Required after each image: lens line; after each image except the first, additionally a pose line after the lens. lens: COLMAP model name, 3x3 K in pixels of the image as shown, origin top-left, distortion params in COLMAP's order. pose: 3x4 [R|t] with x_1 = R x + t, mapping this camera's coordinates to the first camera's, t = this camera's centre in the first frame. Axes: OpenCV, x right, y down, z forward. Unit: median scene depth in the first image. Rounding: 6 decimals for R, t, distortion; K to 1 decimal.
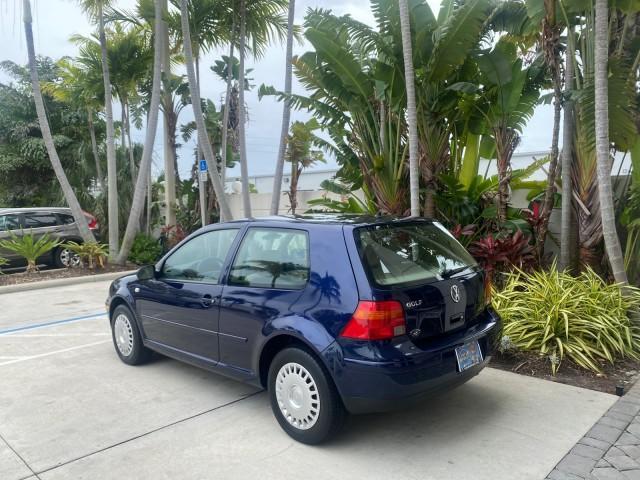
lens RADIAL K [[490.4, 0, 319.7], [0, 490.4, 237.8], [0, 0, 1]] dist [0.011871, -0.008358]
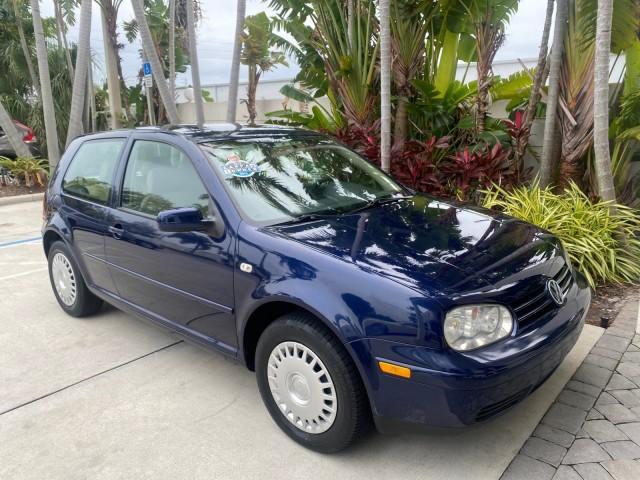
lens RADIAL K [[492.0, 0, 321.3], [0, 492.0, 237.5], [0, 0, 1]] dist [-0.000999, 0.000848]
pose [[0.997775, -0.012744, 0.065449, 0.015439], [0.001386, 0.985316, 0.170732, 0.001346], [-0.066664, -0.170262, 0.983141, 0.082173]]
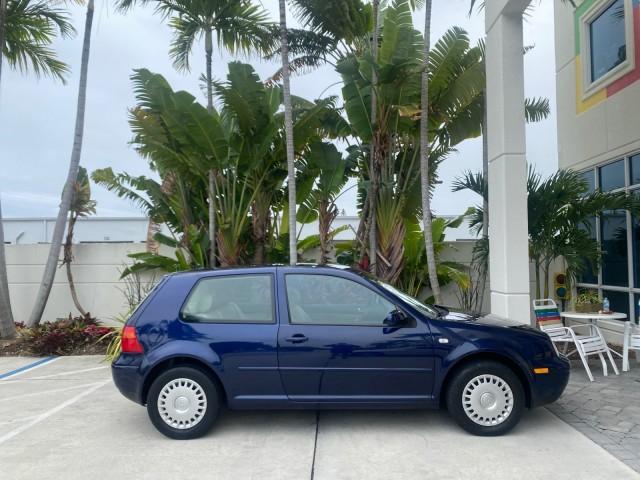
lens RADIAL K [[489.9, 0, 319.1], [0, 489.9, 239.8], [0, 0, 1]] dist [0.032399, -0.039744]
pose [[0.731211, 0.039234, 0.681022, -0.457359], [0.040518, 0.994084, -0.100773, 0.009044], [-0.680947, 0.101280, 0.725296, 0.069055]]
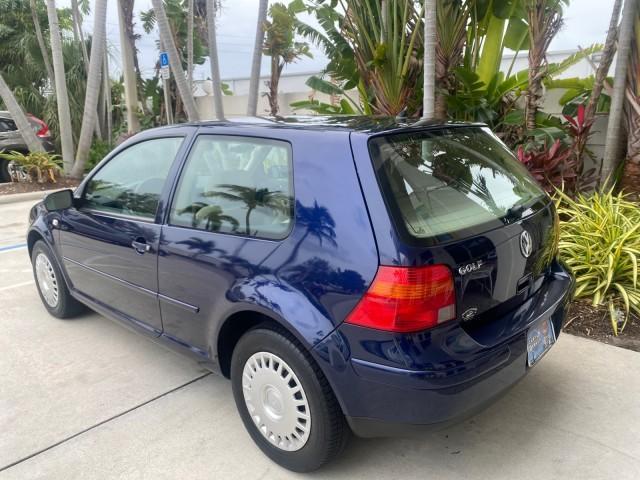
lens RADIAL K [[493.0, 0, 319.2], [0, 493.0, 236.6], [0, 0, 1]] dist [0.000744, 0.001181]
pose [[0.999510, -0.001141, 0.031270, -0.003067], [-0.004457, 0.983952, 0.178377, -0.002652], [-0.030972, -0.178429, 0.983465, 0.156324]]
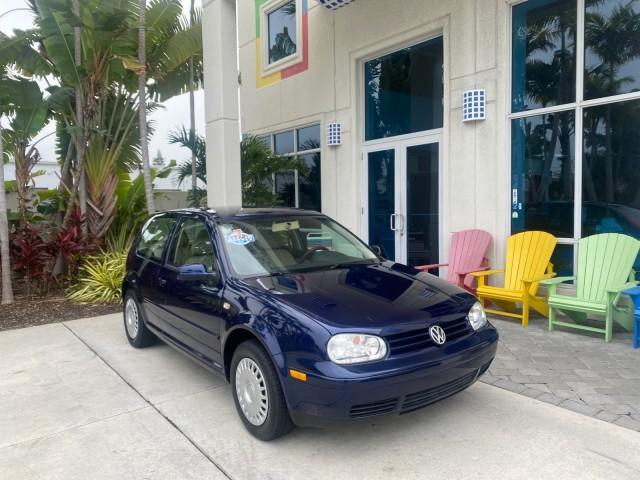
lens RADIAL K [[488.7, 0, 318.3], [0, 488.7, 238.2], [0, 0, 1]] dist [0.040837, -0.050511]
pose [[0.135045, -0.049282, 0.989613, -0.631065], [0.078582, 0.996149, 0.038884, 0.011606], [-0.987718, 0.072514, 0.138398, 0.130953]]
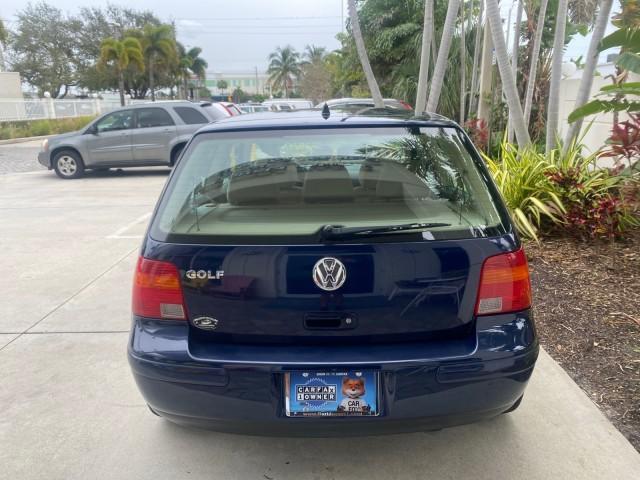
lens RADIAL K [[494.2, 0, 320.3], [0, 494.2, 238.1], [0, 0, 1]] dist [-0.000684, -0.000886]
pose [[0.695128, 0.193454, -0.692367, 0.246687], [-0.042178, 0.972428, 0.229359, -0.015178], [0.717648, -0.130232, 0.684121, 0.261580]]
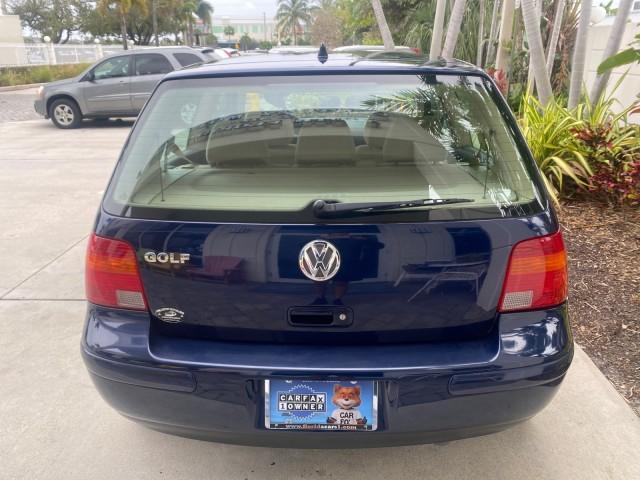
lens RADIAL K [[494.4, 0, 319.0], [0, 494.4, 237.0], [0, 0, 1]] dist [-0.003016, 0.002265]
pose [[0.679144, 0.267566, -0.683500, 0.220863], [-0.051871, 0.946359, 0.318926, -0.013795], [0.732170, -0.181143, 0.656593, 0.295411]]
